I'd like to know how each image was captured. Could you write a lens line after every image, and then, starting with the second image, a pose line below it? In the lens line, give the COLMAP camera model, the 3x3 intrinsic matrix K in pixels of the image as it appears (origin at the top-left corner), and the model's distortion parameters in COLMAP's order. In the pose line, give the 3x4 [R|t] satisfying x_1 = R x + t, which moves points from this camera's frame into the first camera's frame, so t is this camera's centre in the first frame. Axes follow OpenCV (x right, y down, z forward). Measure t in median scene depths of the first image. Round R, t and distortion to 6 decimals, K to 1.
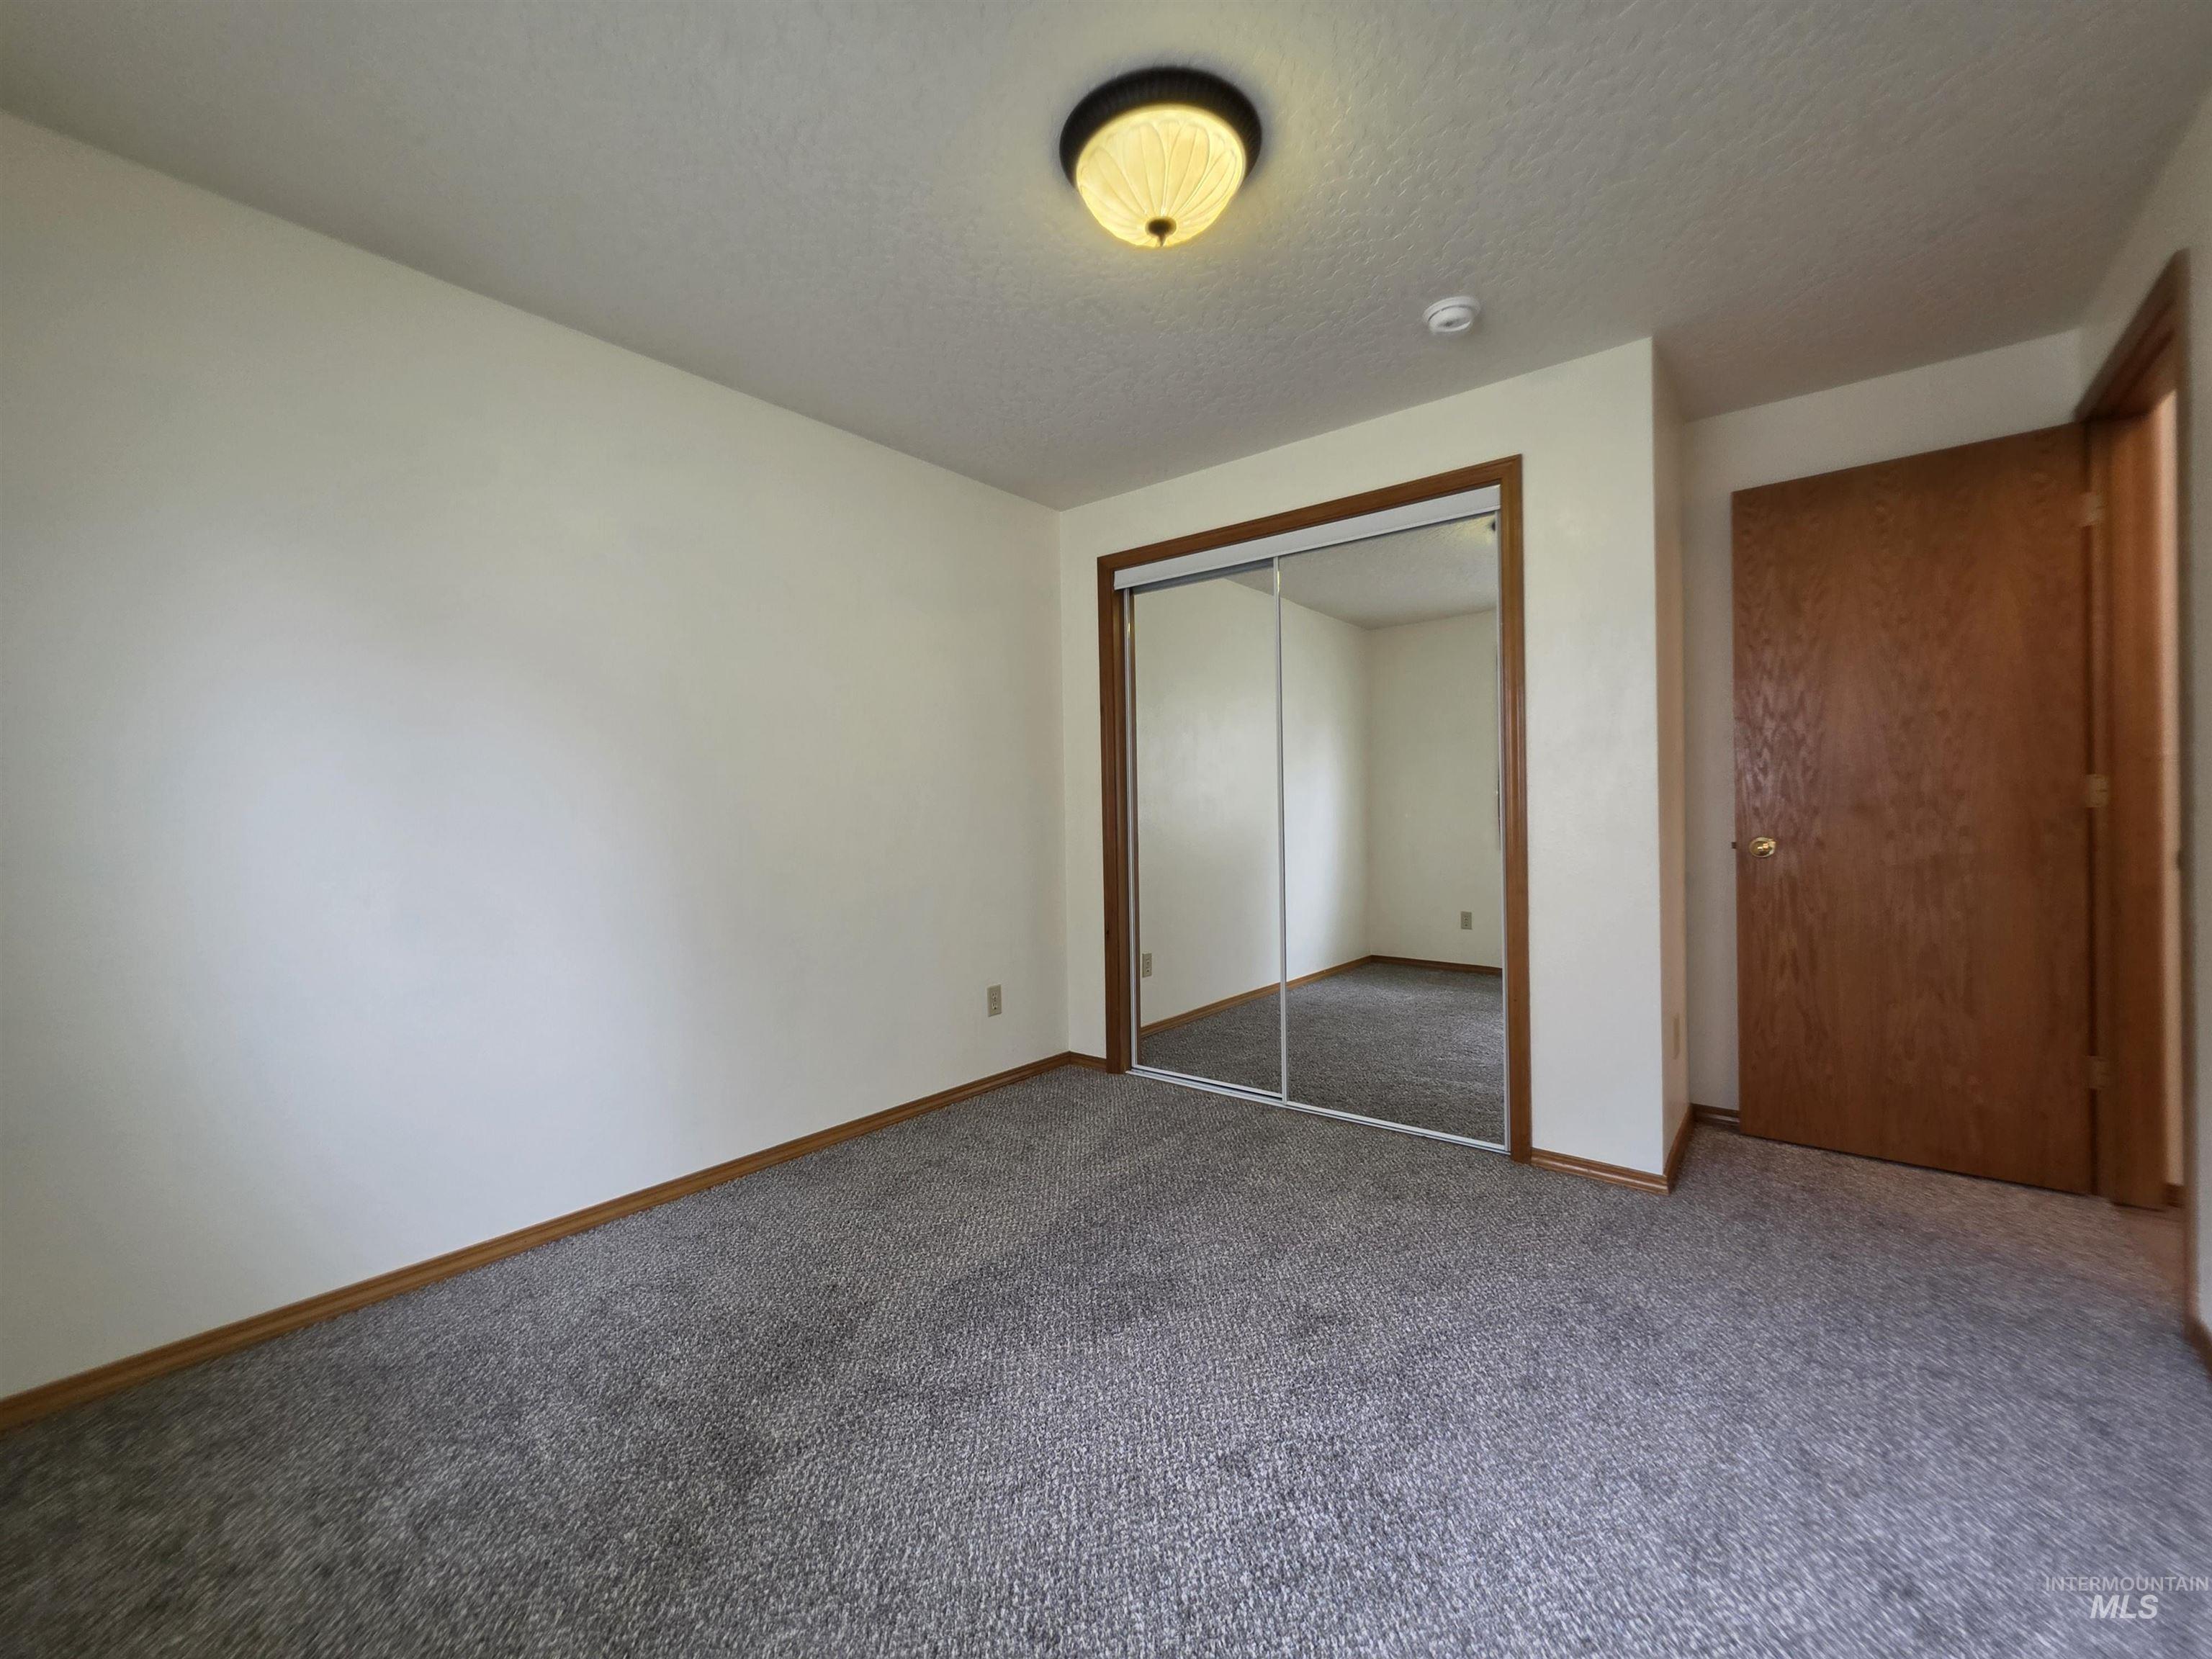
lens RADIAL K [[901.5, 0, 1109.8], [0, 901.5, 817.1], [0, 0, 1]] dist [-0.004318, 0.000173]
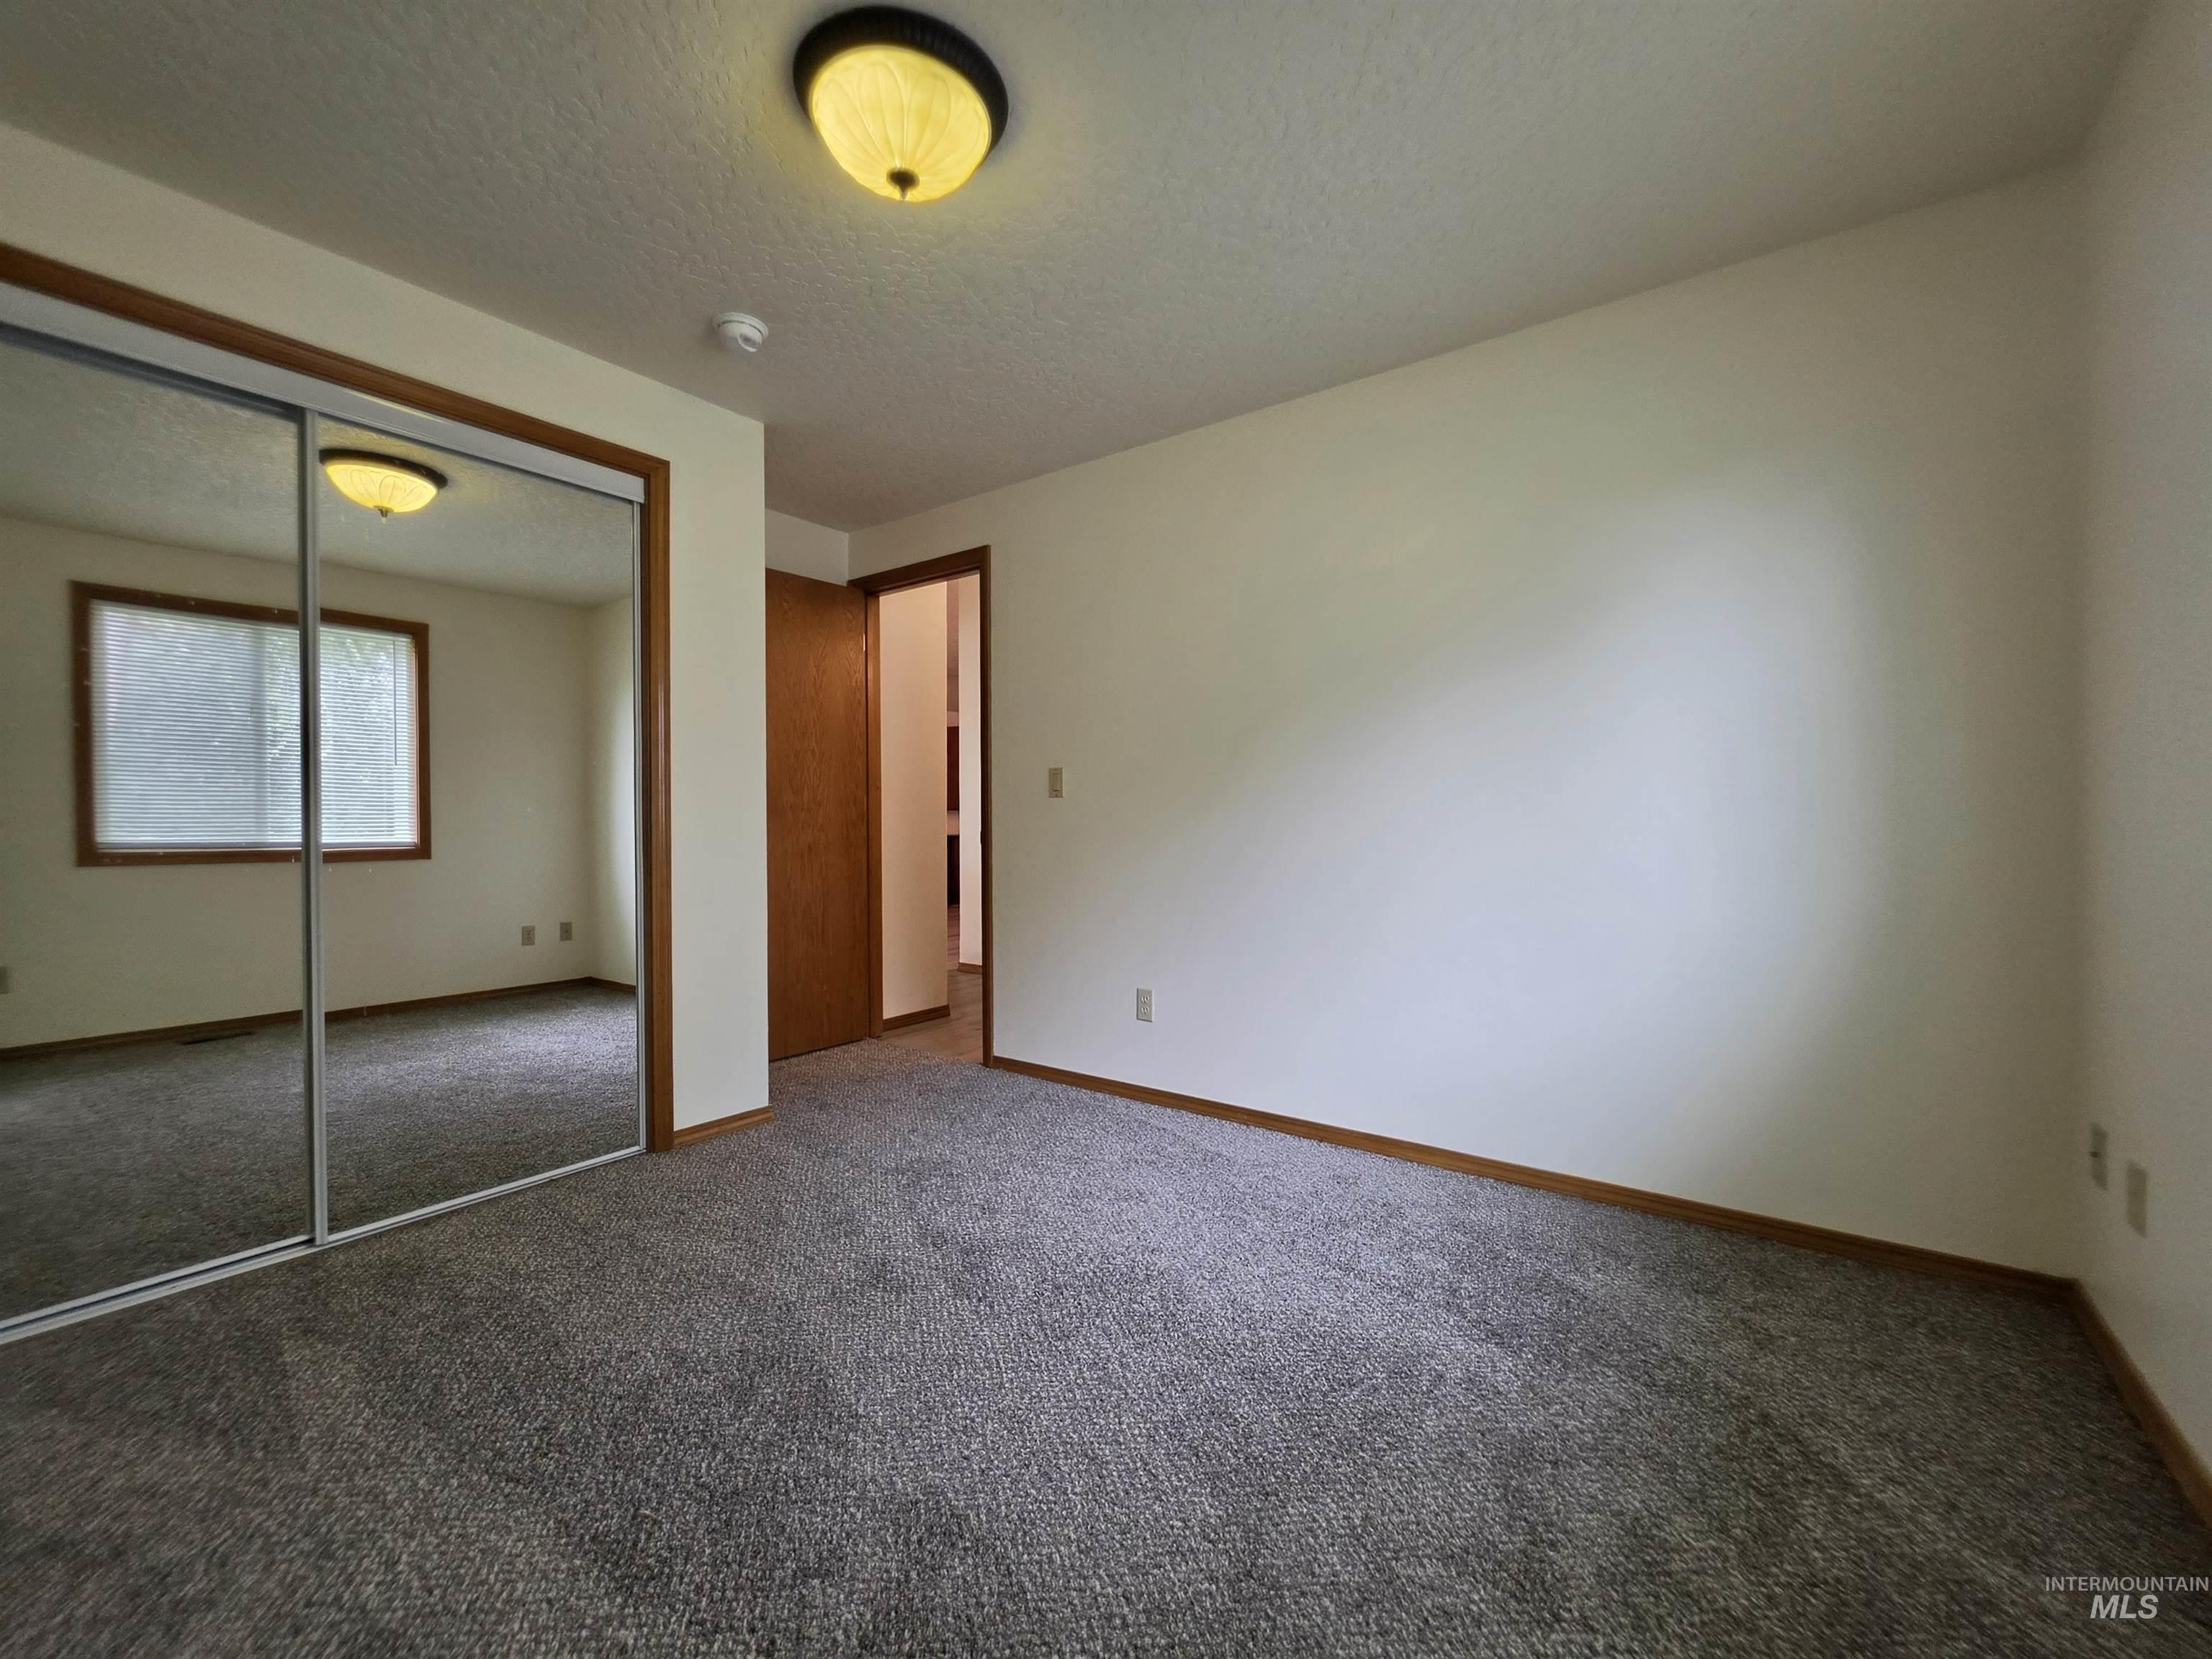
lens RADIAL K [[901.5, 0, 1110.3], [0, 901.5, 833.2], [0, 0, 1]] dist [-0.004318, 0.000173]
pose [[-0.055464, -0.002472, 0.998458, -0.625191], [0.004068, 0.999988, 0.002702, 0.022178], [-0.998452, 0.004212, -0.055453, 0.576942]]
